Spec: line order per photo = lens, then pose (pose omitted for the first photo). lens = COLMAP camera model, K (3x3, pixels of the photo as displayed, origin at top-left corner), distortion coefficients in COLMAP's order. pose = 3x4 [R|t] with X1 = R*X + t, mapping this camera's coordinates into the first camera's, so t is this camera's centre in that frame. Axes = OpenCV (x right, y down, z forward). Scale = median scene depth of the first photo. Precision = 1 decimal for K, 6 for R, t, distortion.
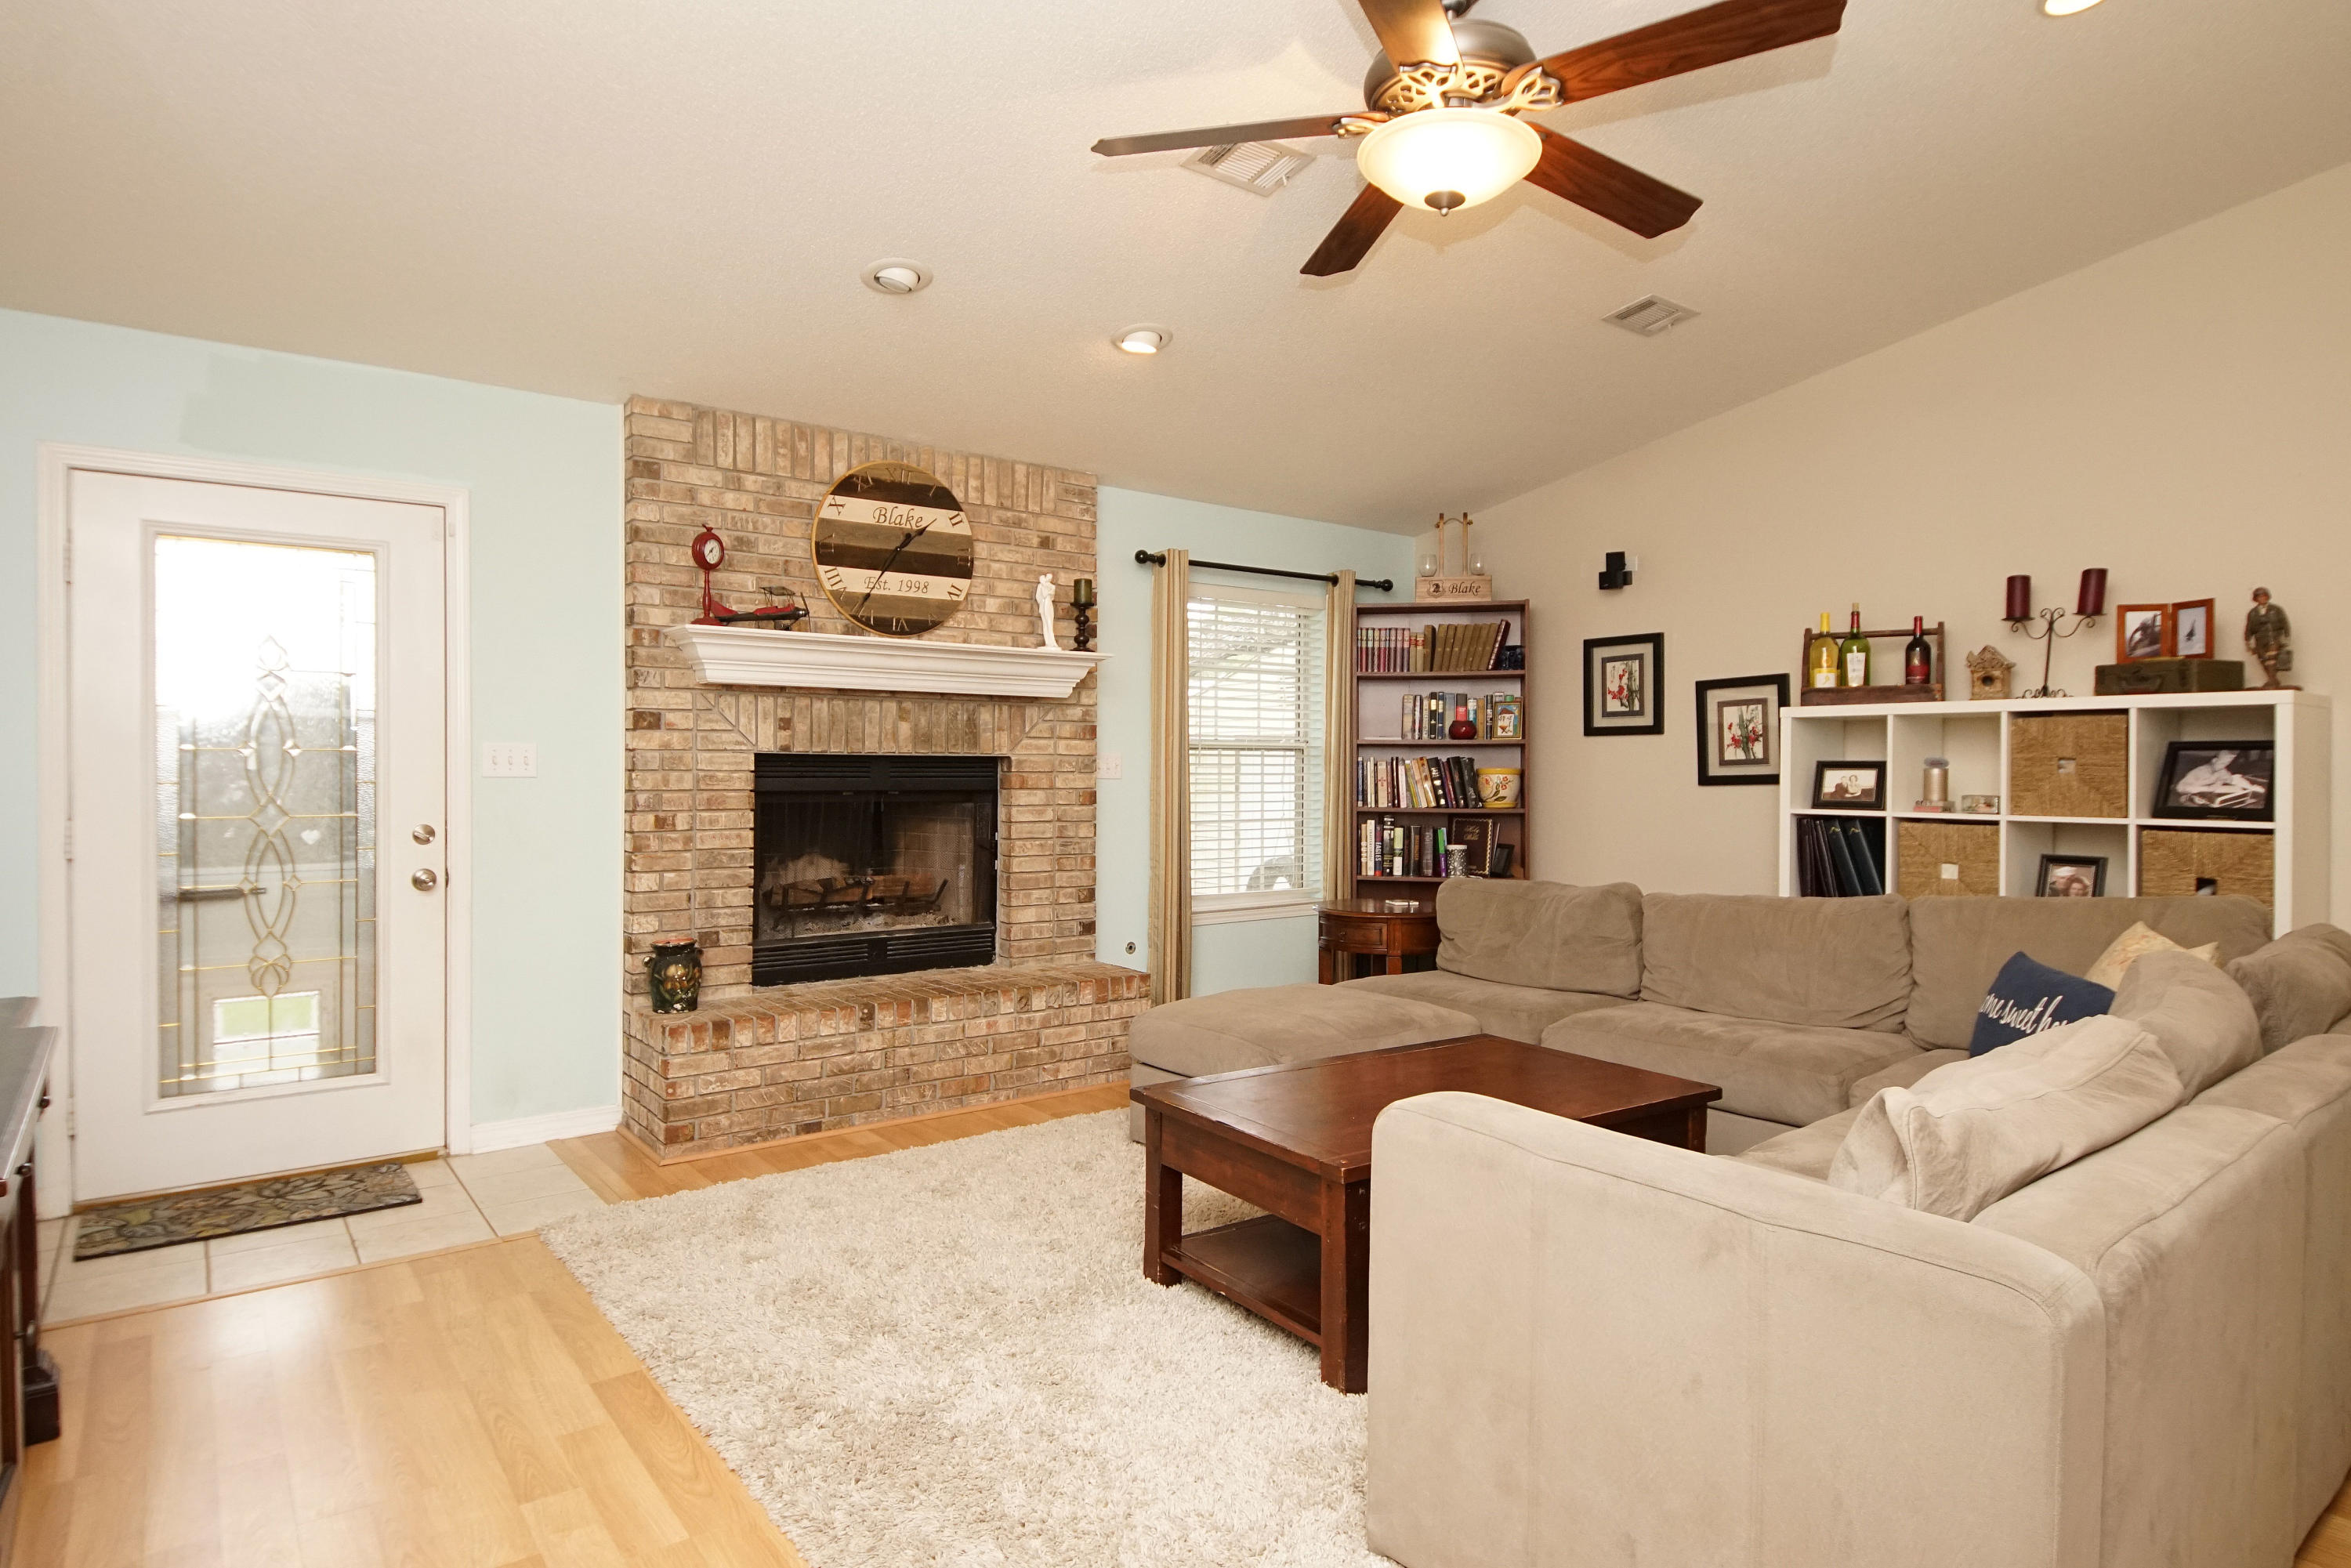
lens RADIAL K [[1298.5, 0, 1159.1], [0, 1298.5, 773.9], [0, 0, 1]] dist [0.042666, -0.042122]
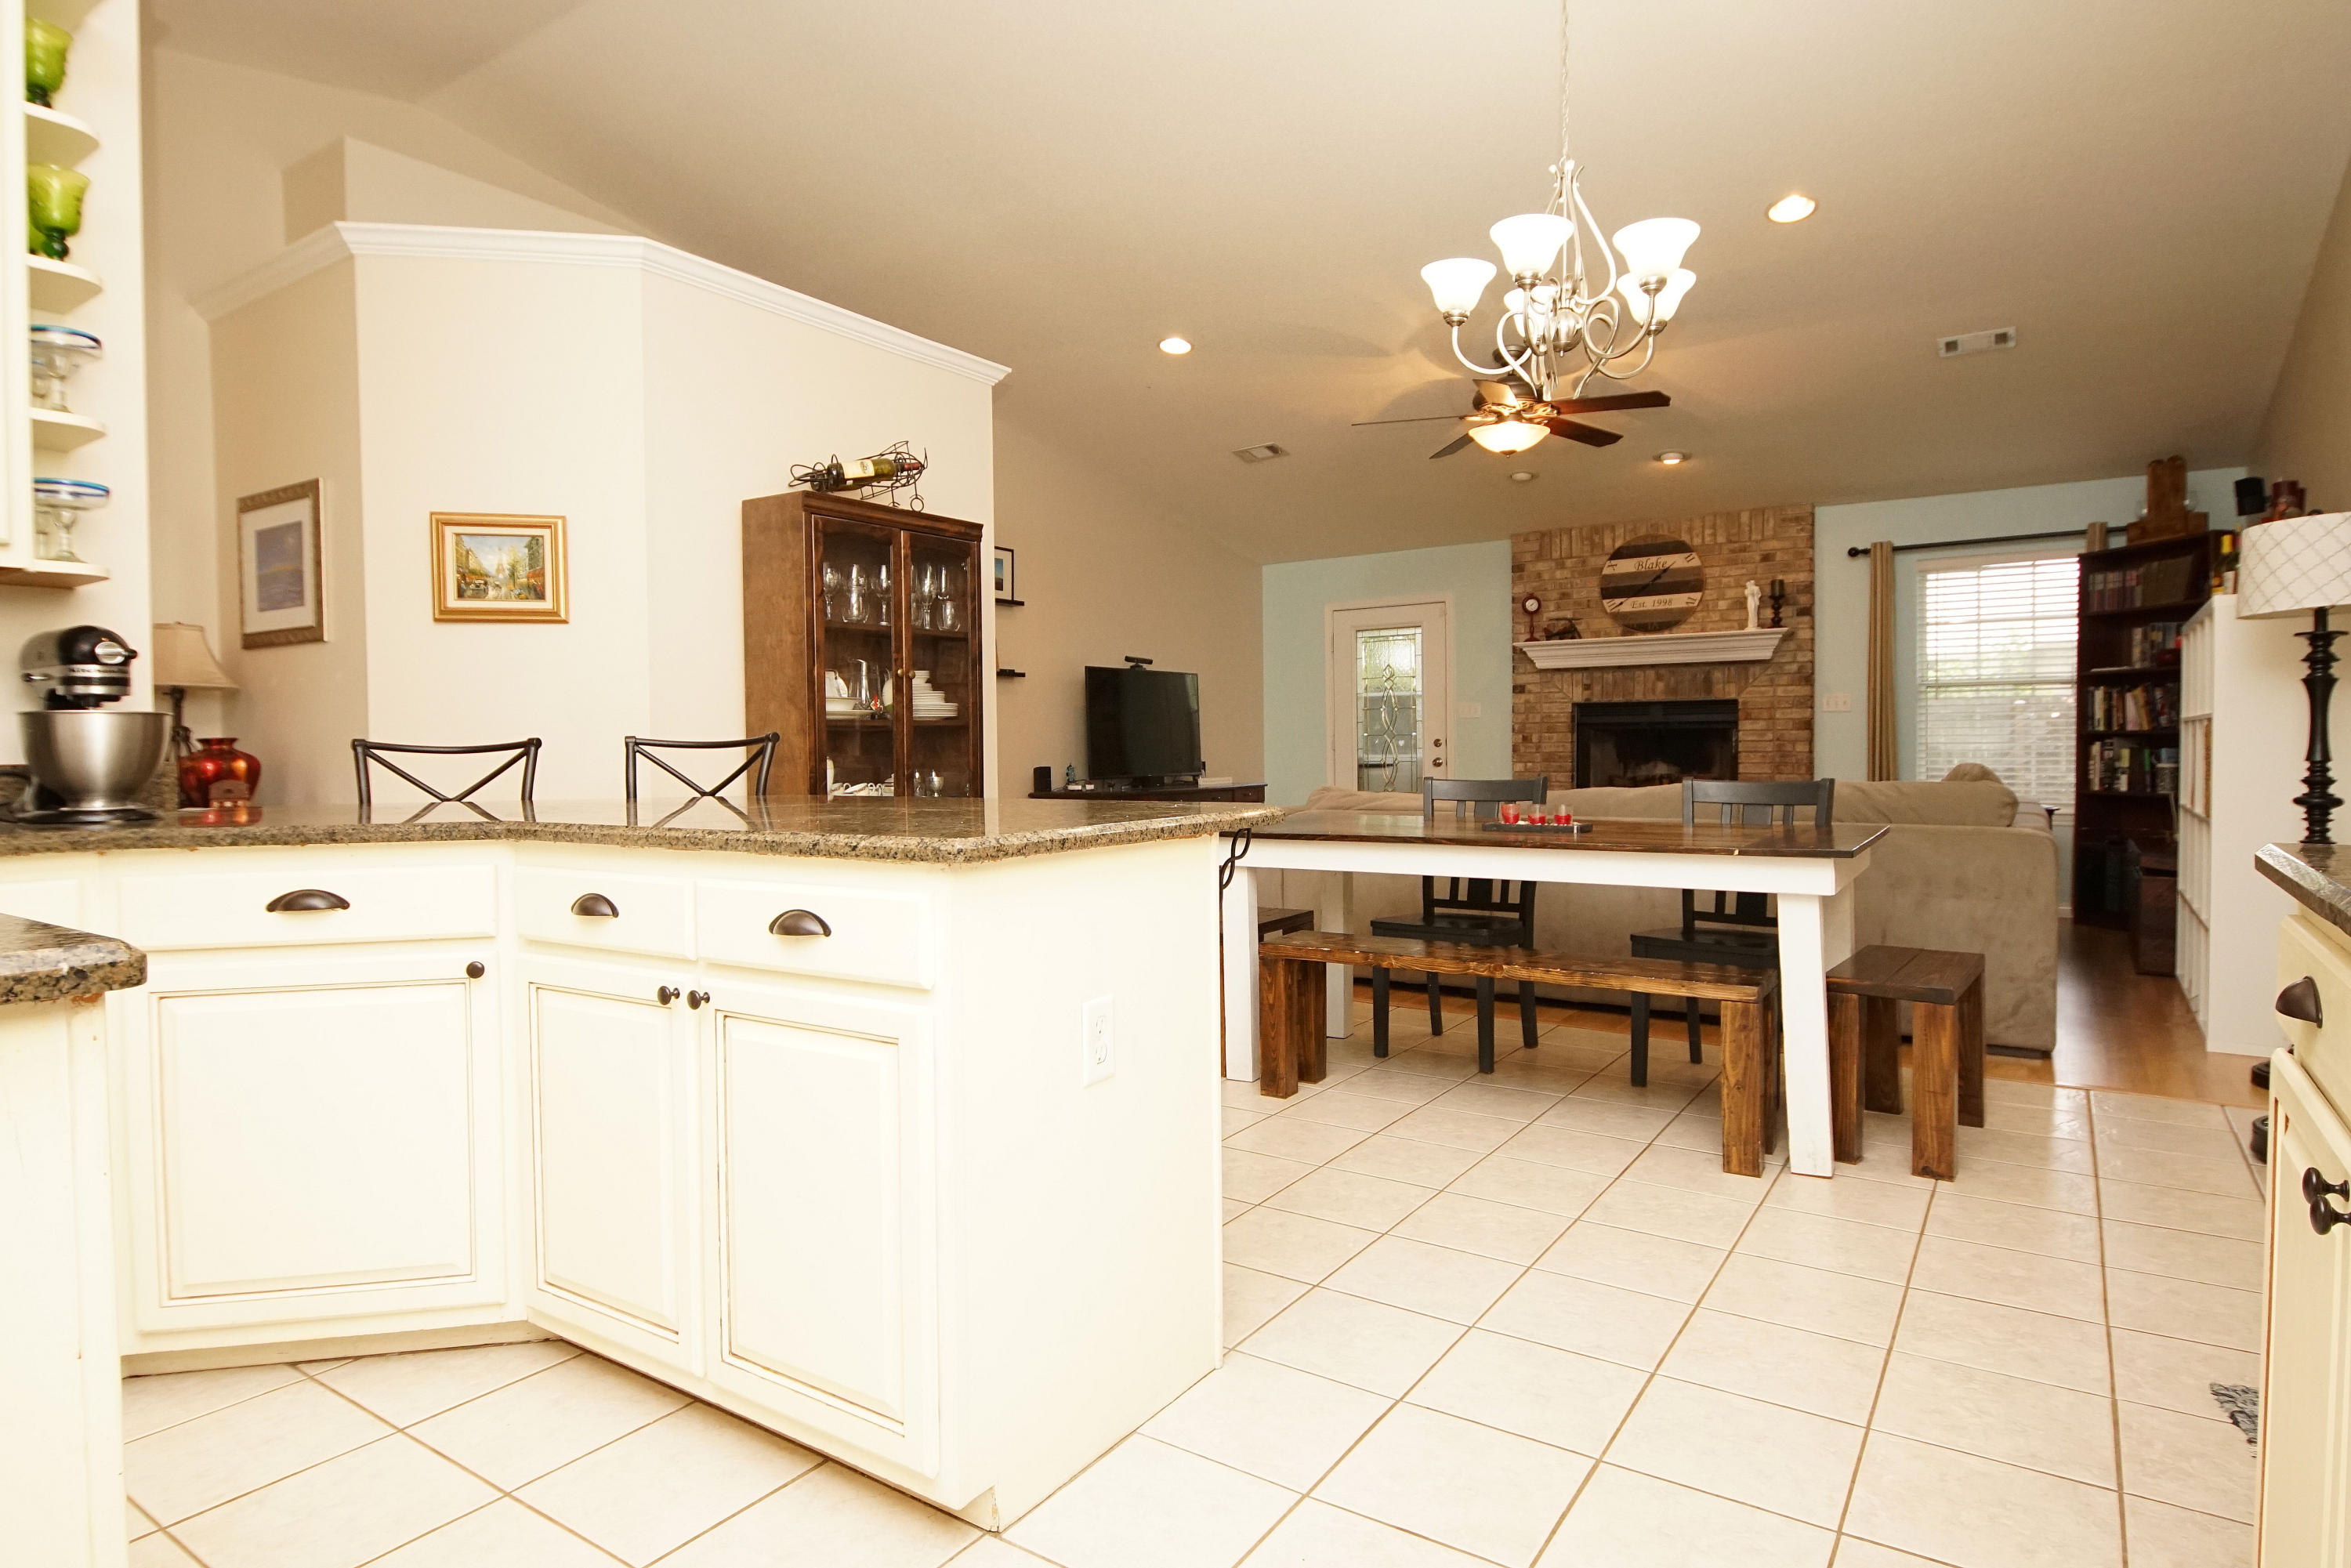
lens RADIAL K [[1287.6, 0, 1157.0], [0, 1287.6, 771.5], [0, 0, 1]] dist [0.040081, -0.037421]
pose [[0.316477, 0.012278, -0.948521, 1.213054], [0.005598, 0.999875, 0.014810, 0.049605], [0.948584, -0.009997, 0.316369, -0.174016]]
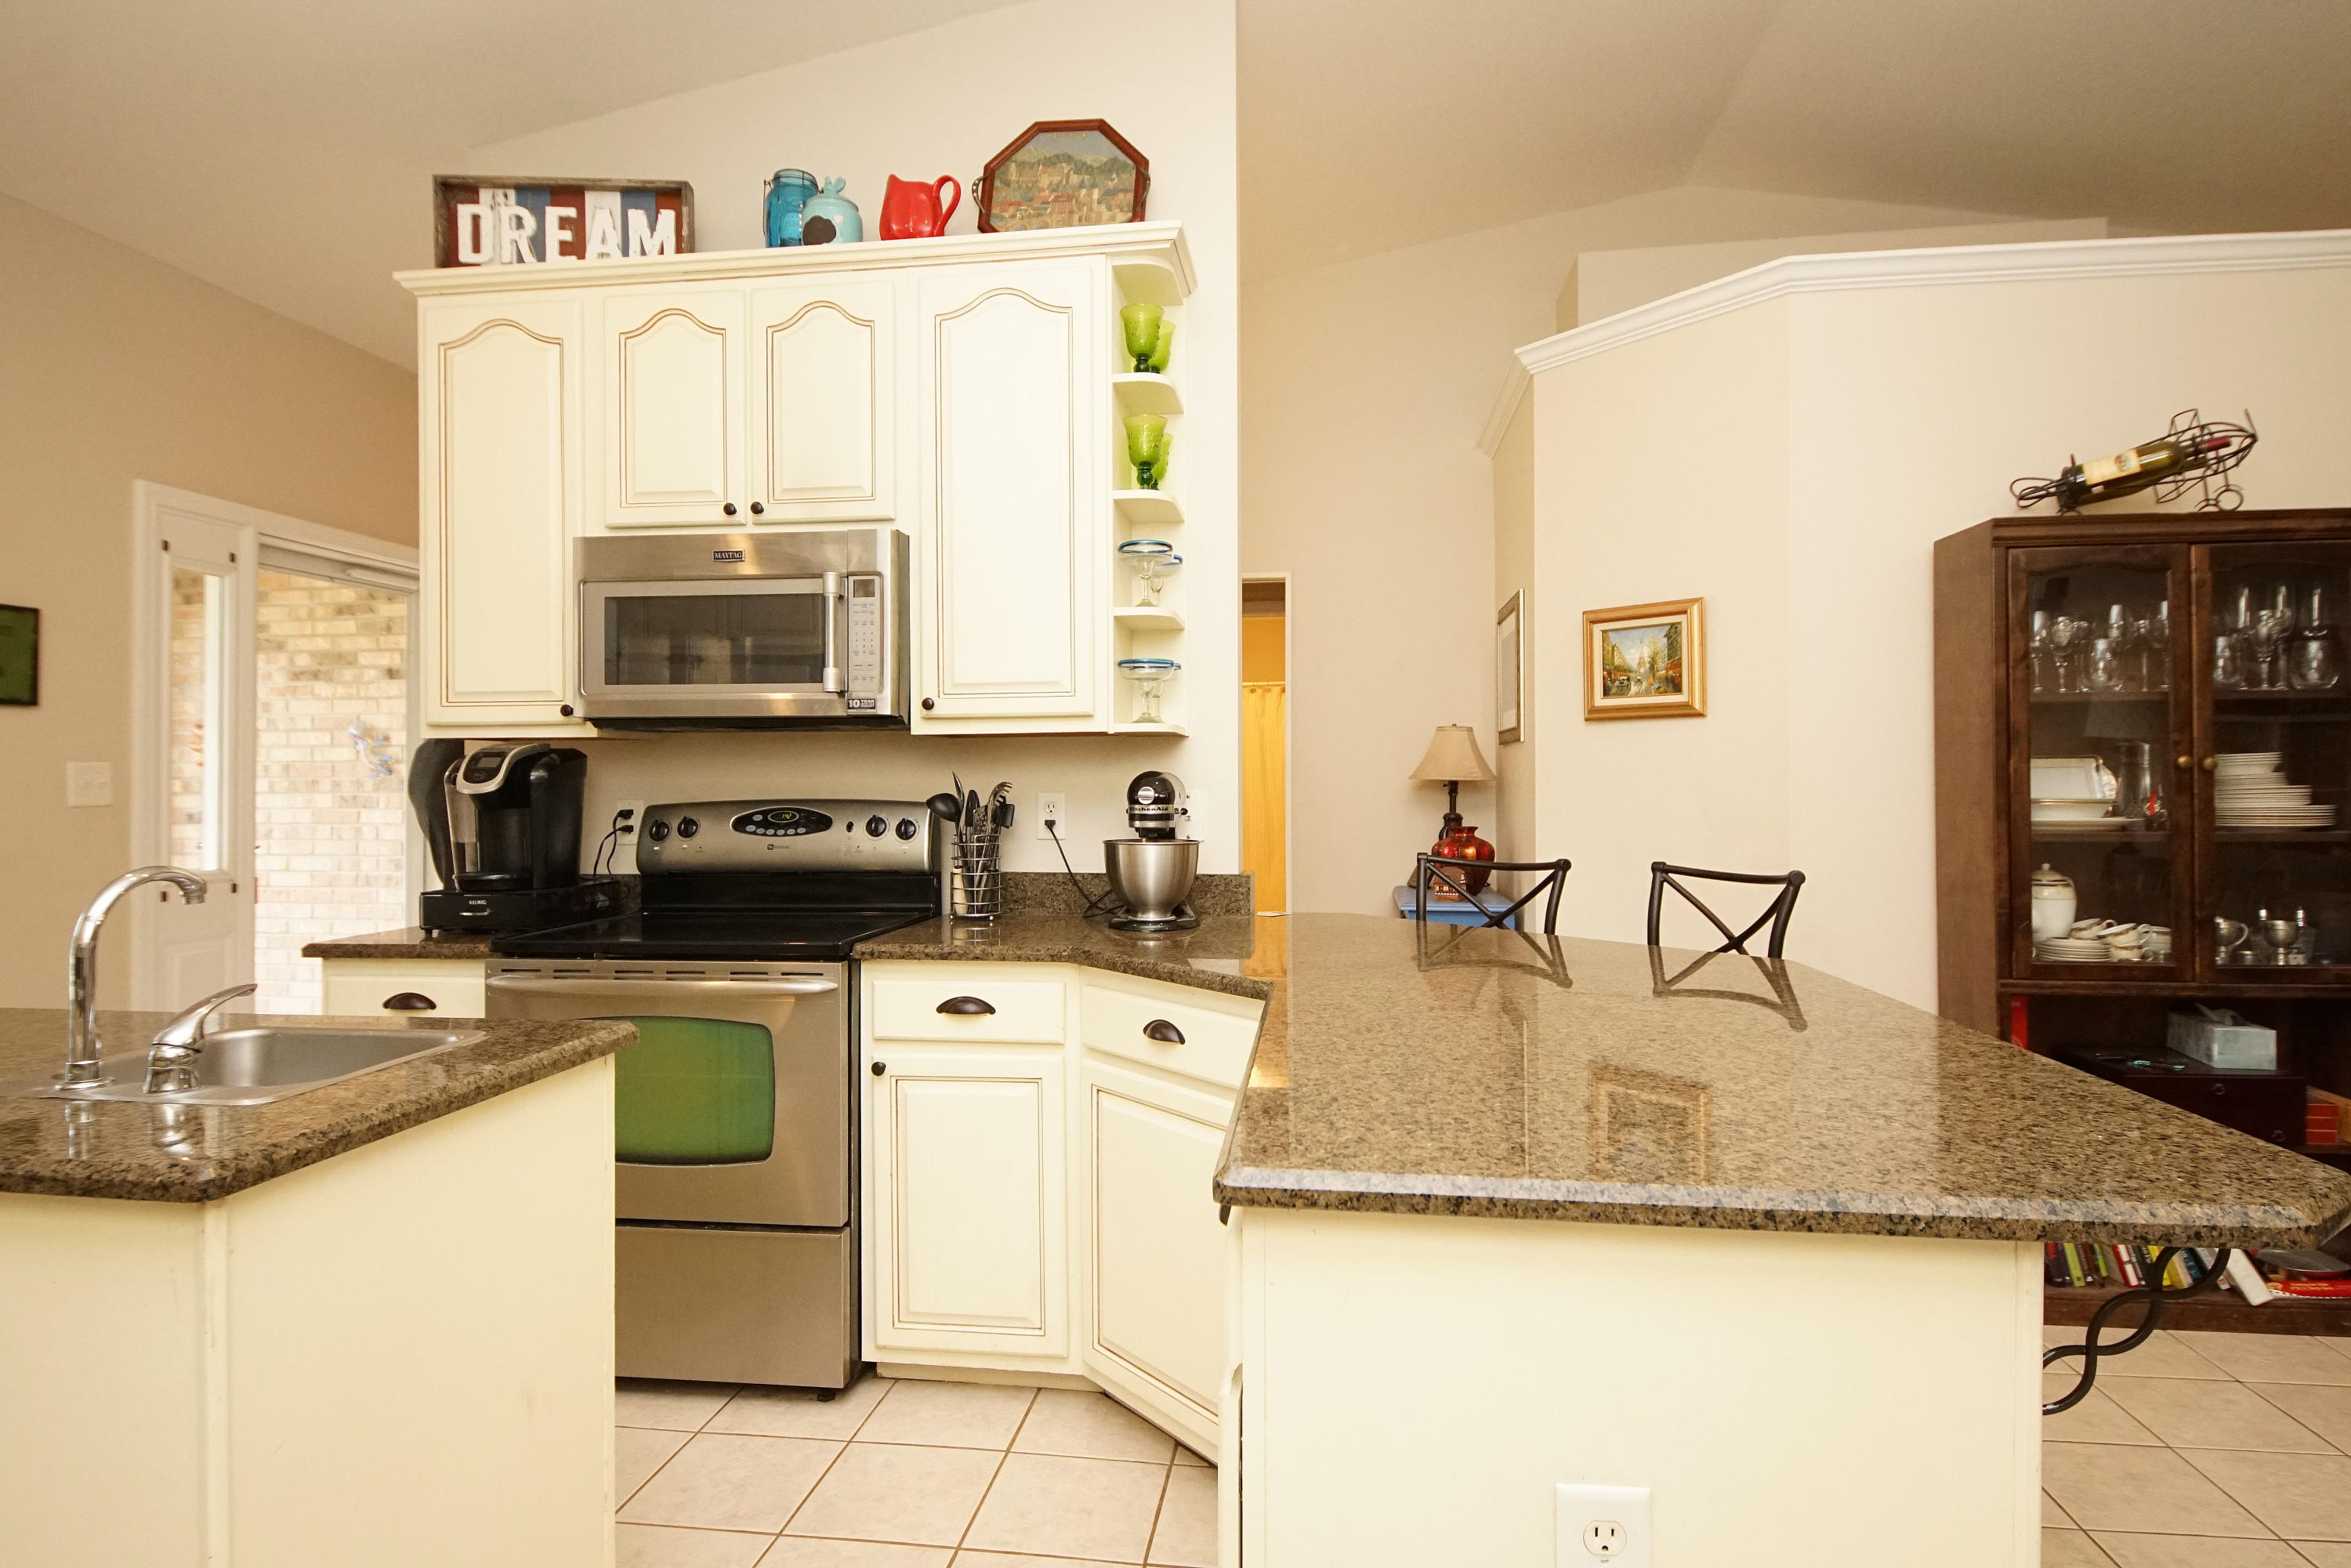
lens RADIAL K [[1287.6, 0, 1157.0], [0, 1287.6, 771.5], [0, 0, 1]] dist [0.040081, -0.037421]
pose [[-0.709482, -0.009826, -0.704655, 1.058008], [-0.006753, 0.999952, -0.007145, 0.005955], [0.704691, -0.000310, -0.709514, 0.027257]]
